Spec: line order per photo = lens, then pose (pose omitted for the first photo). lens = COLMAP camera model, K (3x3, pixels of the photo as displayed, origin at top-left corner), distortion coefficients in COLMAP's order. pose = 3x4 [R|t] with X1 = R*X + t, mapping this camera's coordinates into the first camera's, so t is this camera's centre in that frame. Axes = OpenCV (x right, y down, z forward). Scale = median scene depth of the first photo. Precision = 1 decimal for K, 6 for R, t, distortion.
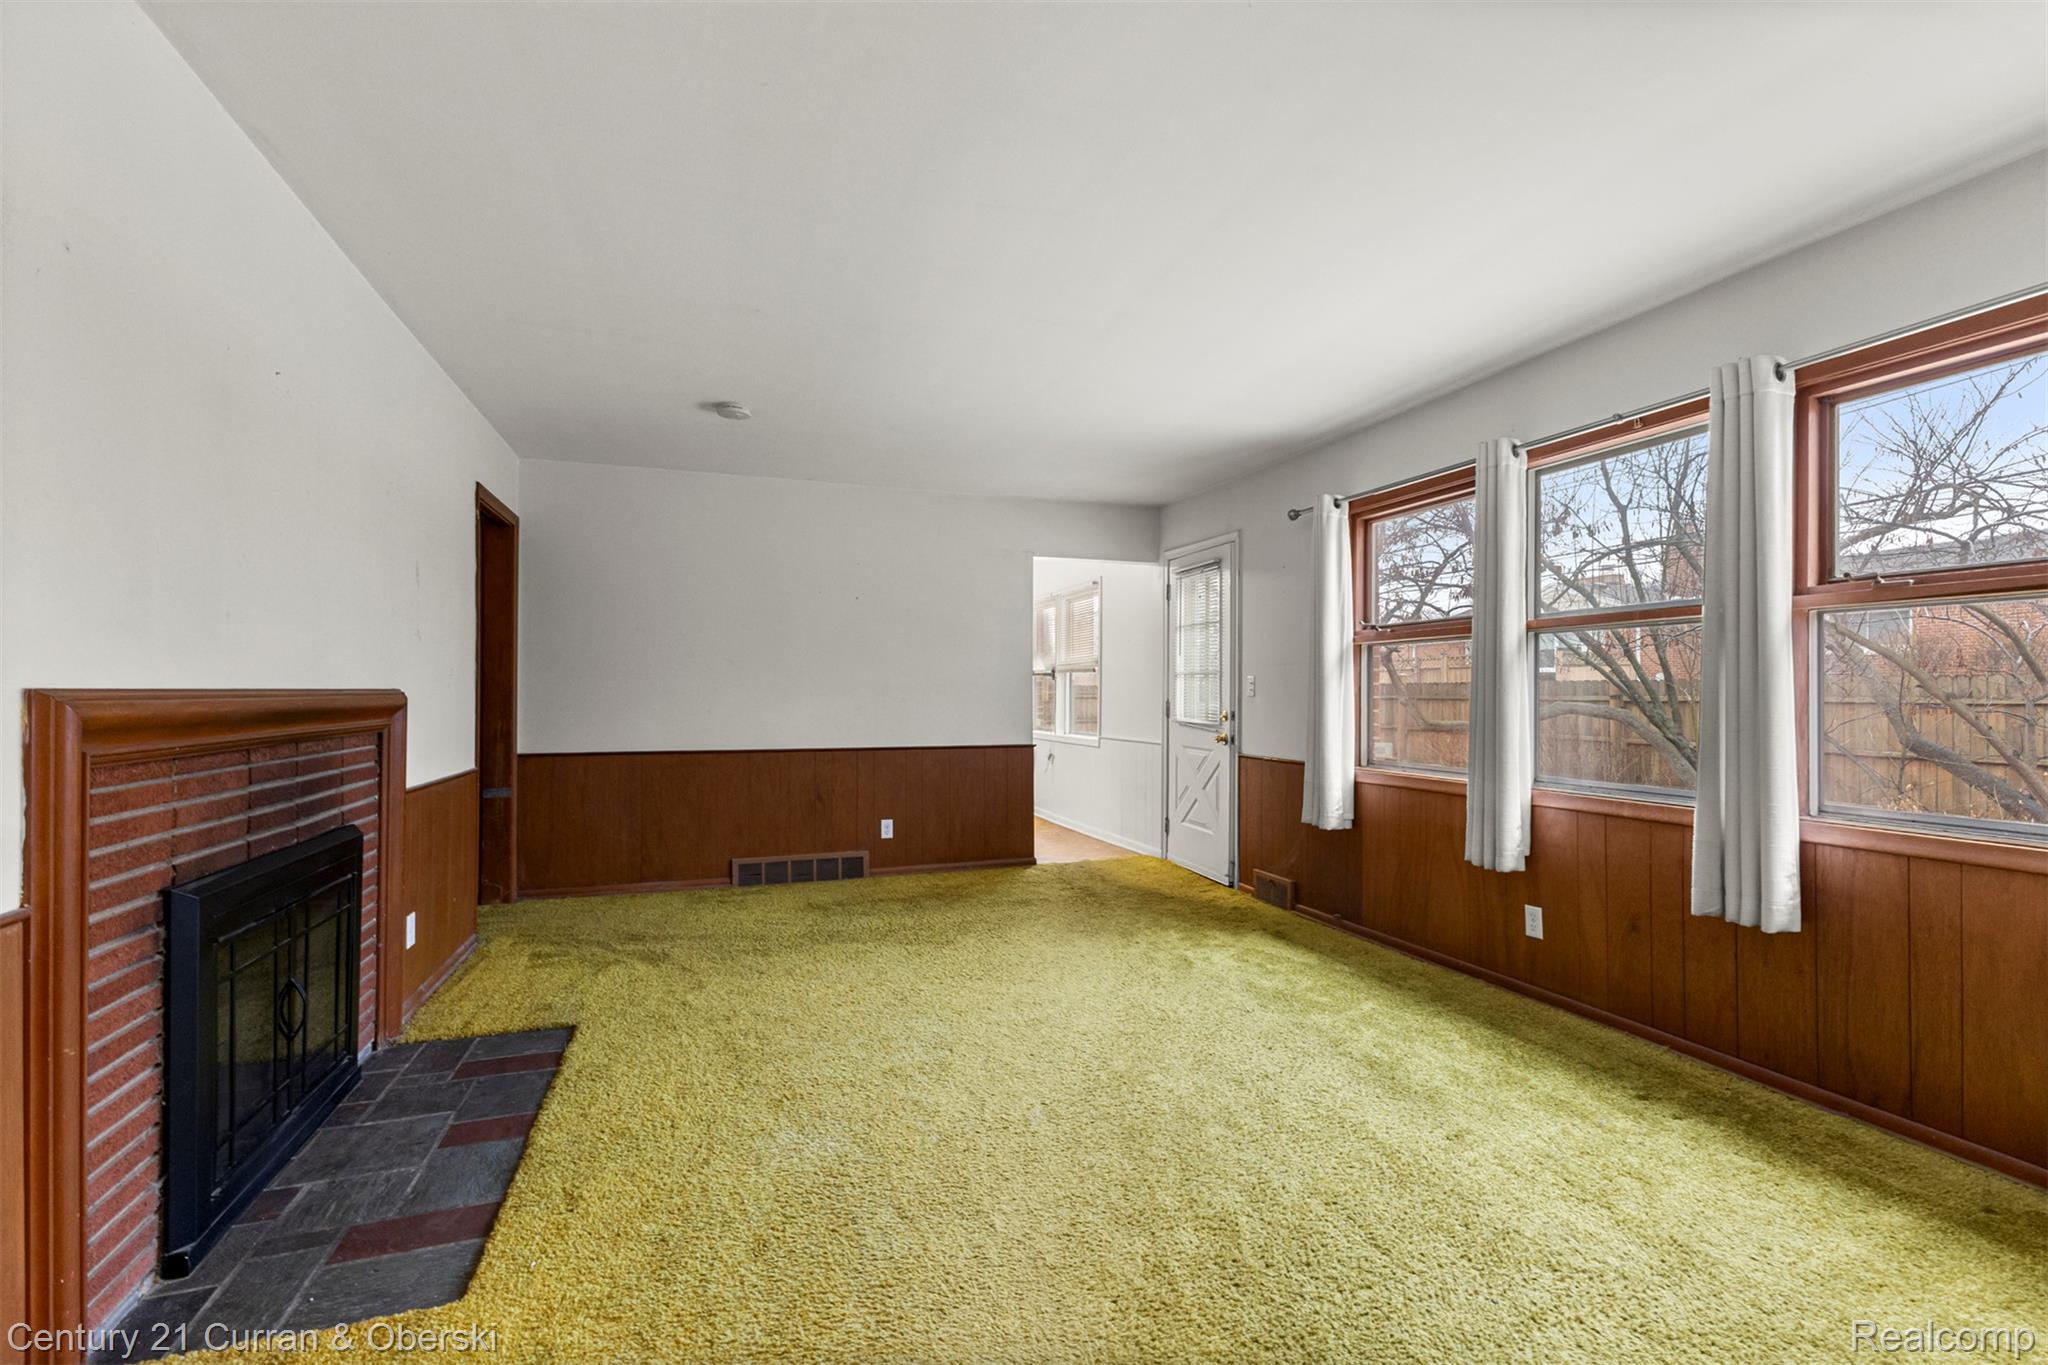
lens RADIAL K [[888.0, 0, 1022.0], [0, 888.0, 687.6], [0, 0, 1]] dist [0.002769, 0.000435]
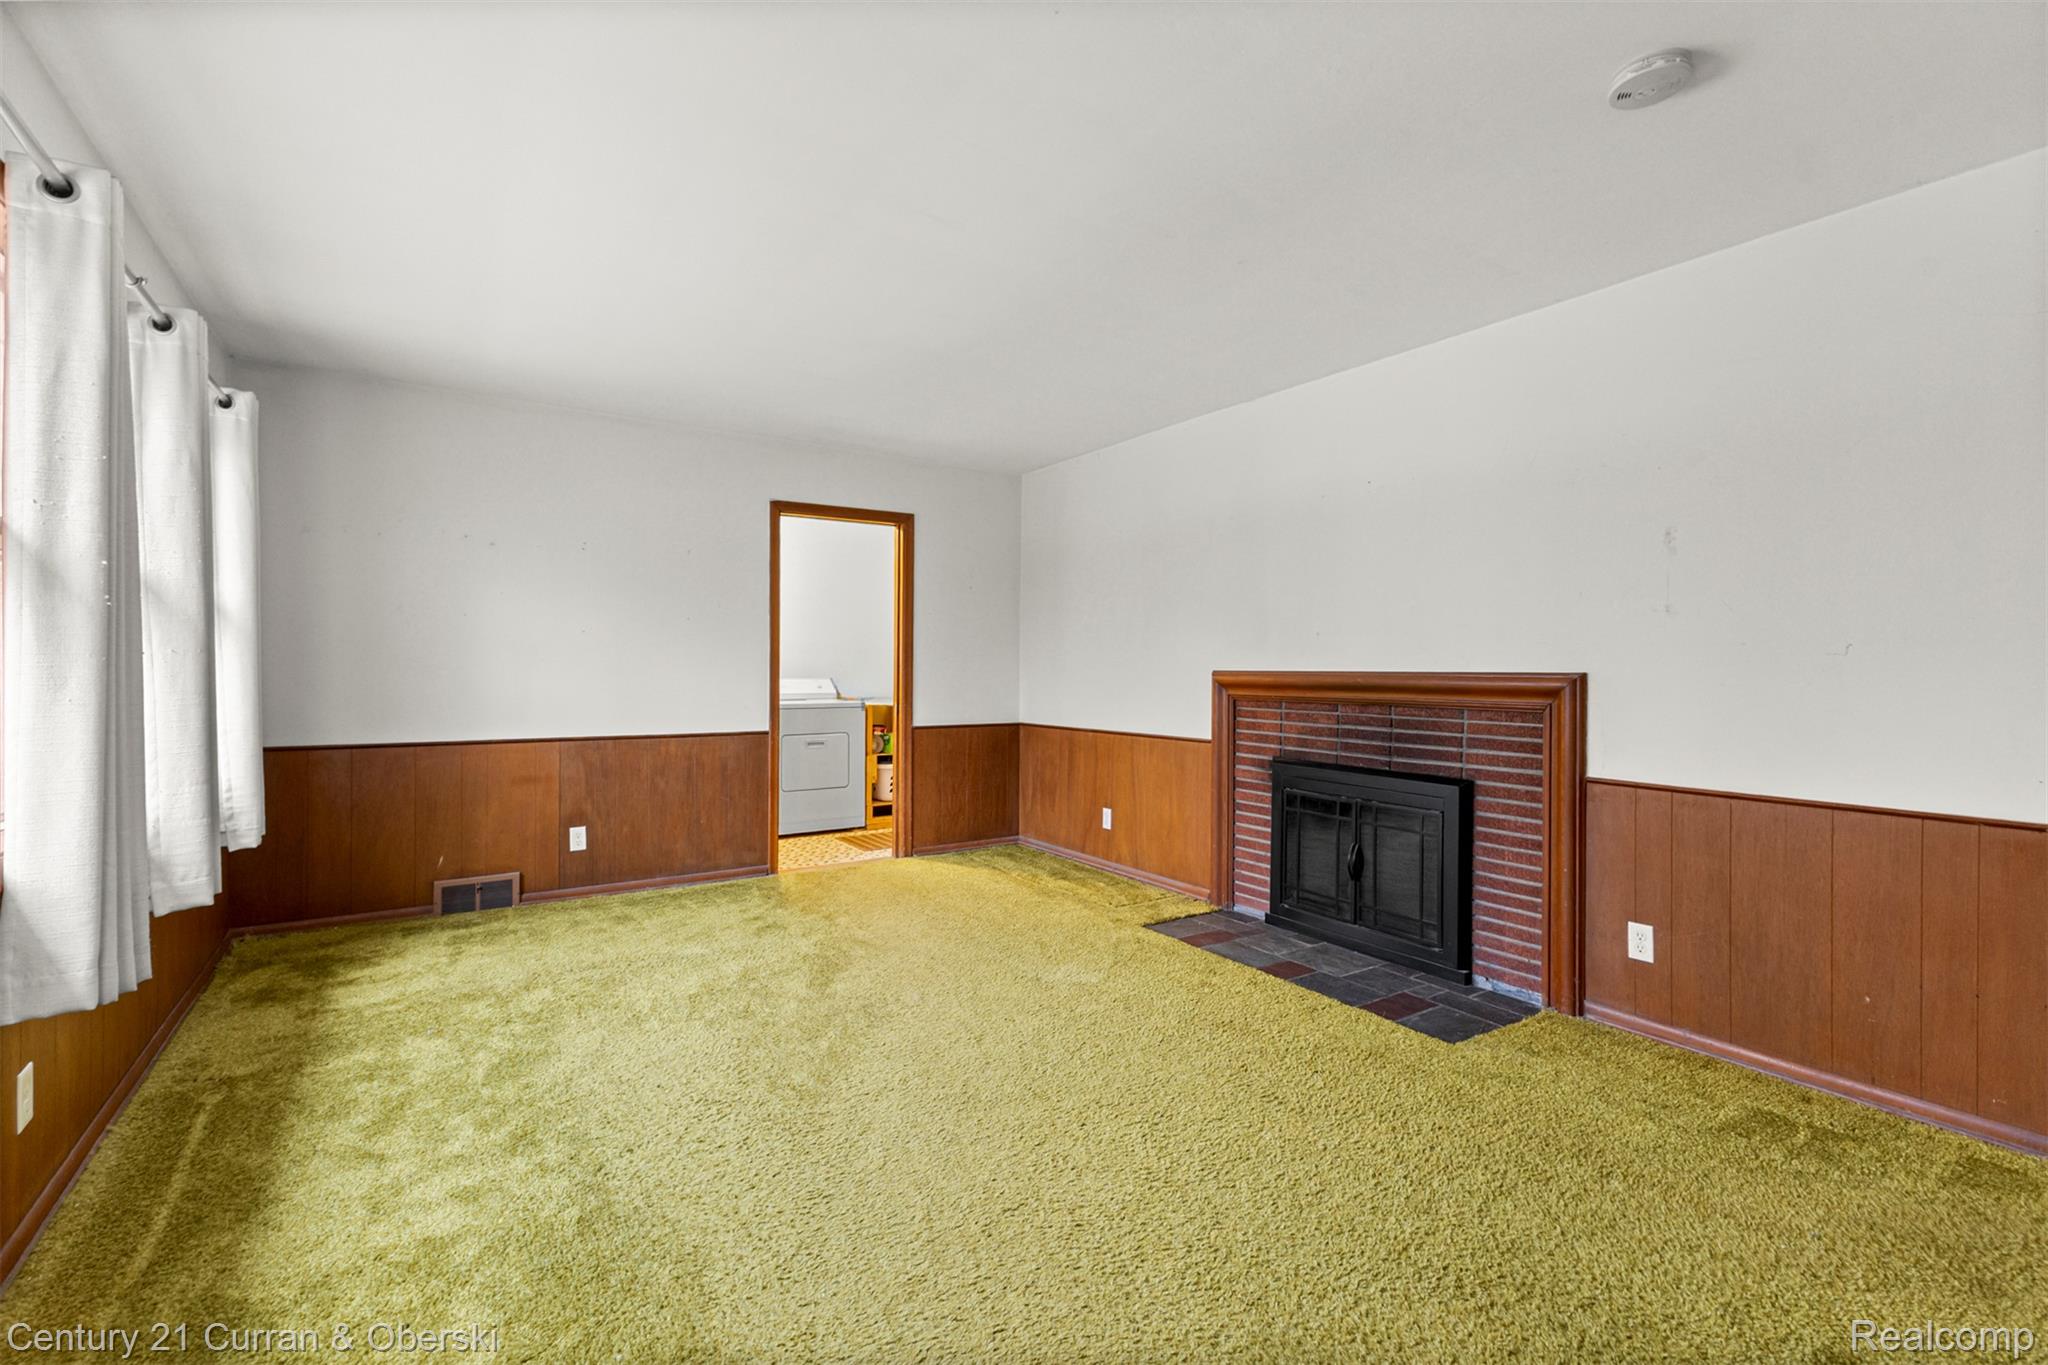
lens RADIAL K [[888.0, 0, 1021.1], [0, 888.0, 680.0], [0, 0, 1]] dist [0.002769, 0.000435]
pose [[-0.970444, -0.008944, -0.241162, 0.206702], [-0.010088, 0.999943, 0.003507, 0.019051], [0.241117, 0.005836, -0.970478, 2.576348]]
